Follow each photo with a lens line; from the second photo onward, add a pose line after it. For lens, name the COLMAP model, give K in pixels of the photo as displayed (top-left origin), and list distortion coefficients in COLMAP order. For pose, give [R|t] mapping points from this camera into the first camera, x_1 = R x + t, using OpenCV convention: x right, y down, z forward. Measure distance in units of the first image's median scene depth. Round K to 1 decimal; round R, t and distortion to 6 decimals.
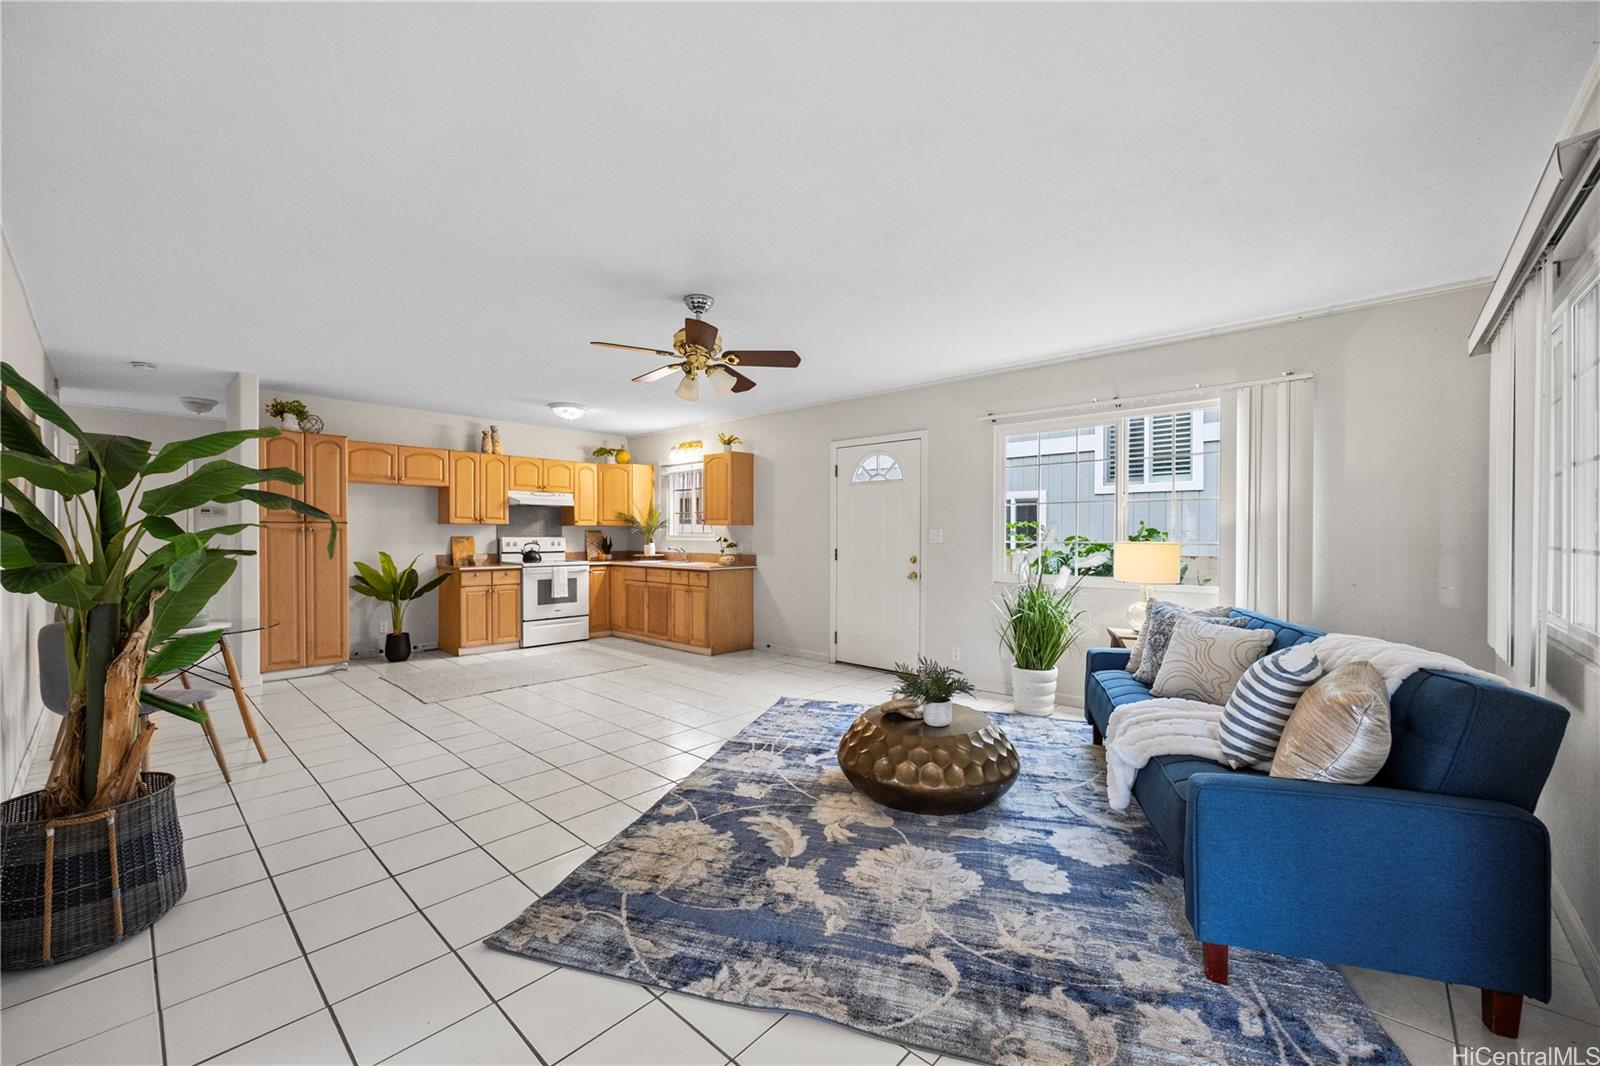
lens RADIAL K [[627.1, 0, 801.1], [0, 627.1, 537.2], [0, 0, 1]] dist [-0.000189, 0.000044]
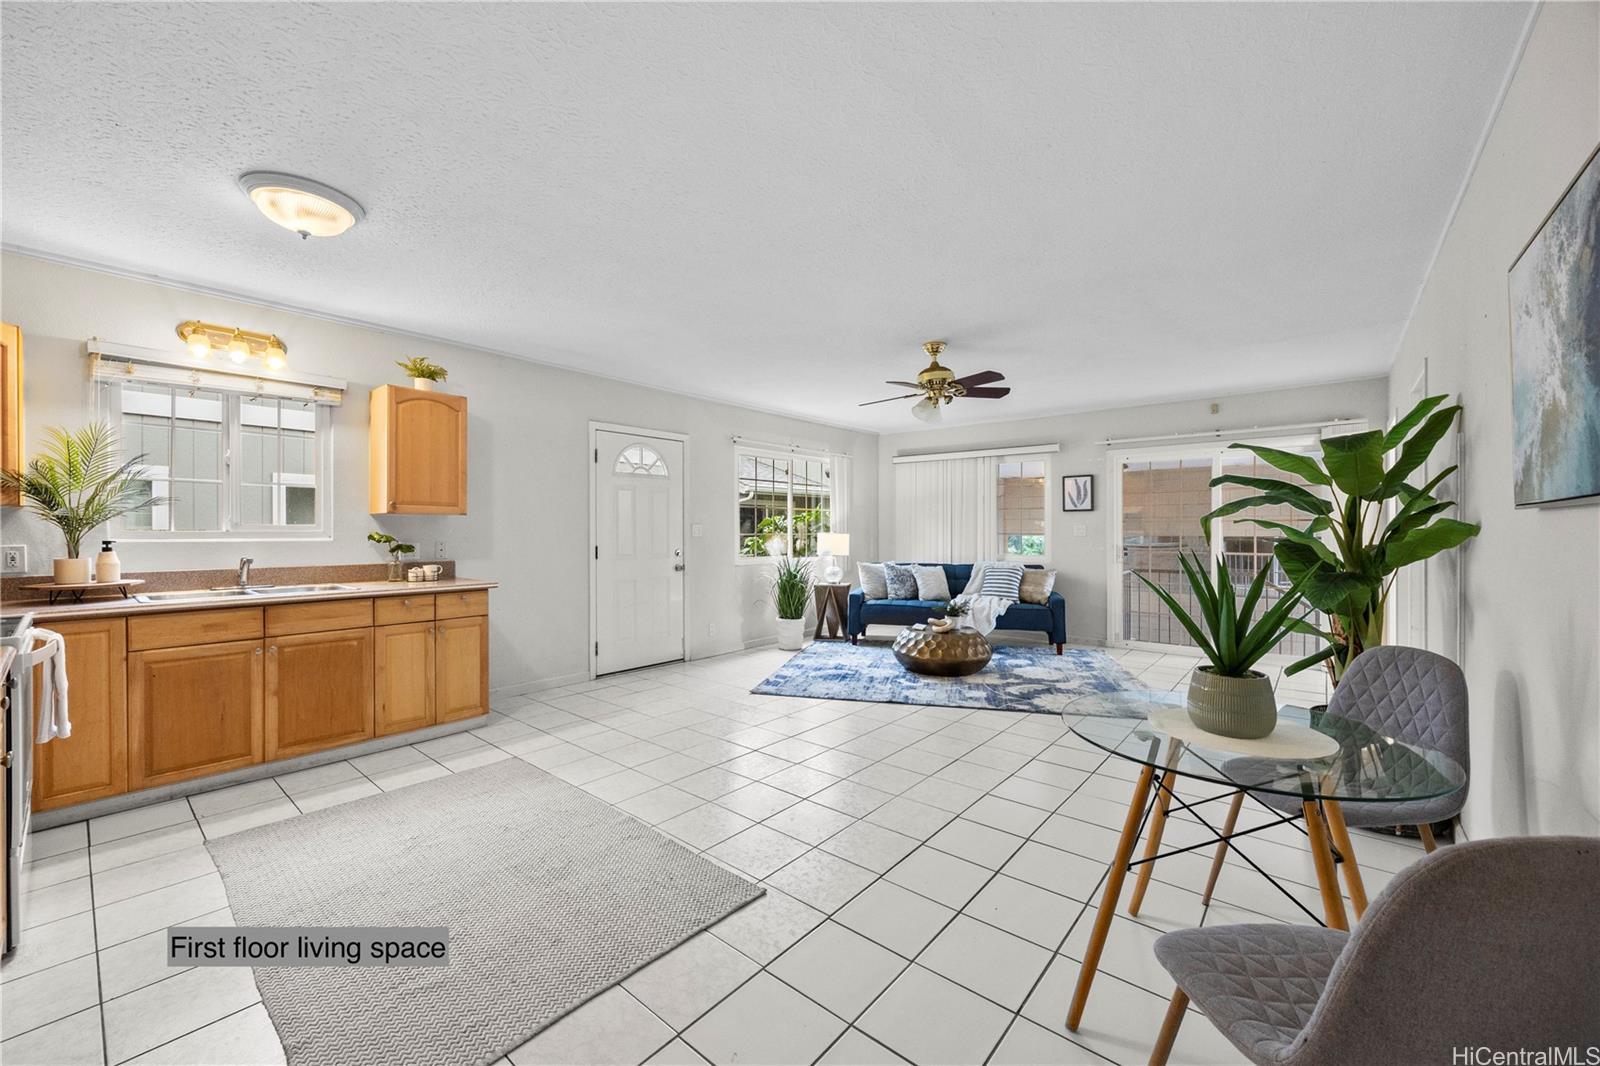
lens RADIAL K [[627.1, 0, 800.9], [0, 627.1, 528.9], [0, 0, 1]] dist [-0.000189, 0.000044]
pose [[-0.037436, -0.002477, 0.999296, -0.852279], [0.000896, 0.999996, 0.002512, -0.007716], [-0.999299, 0.000989, -0.037434, 0.781271]]
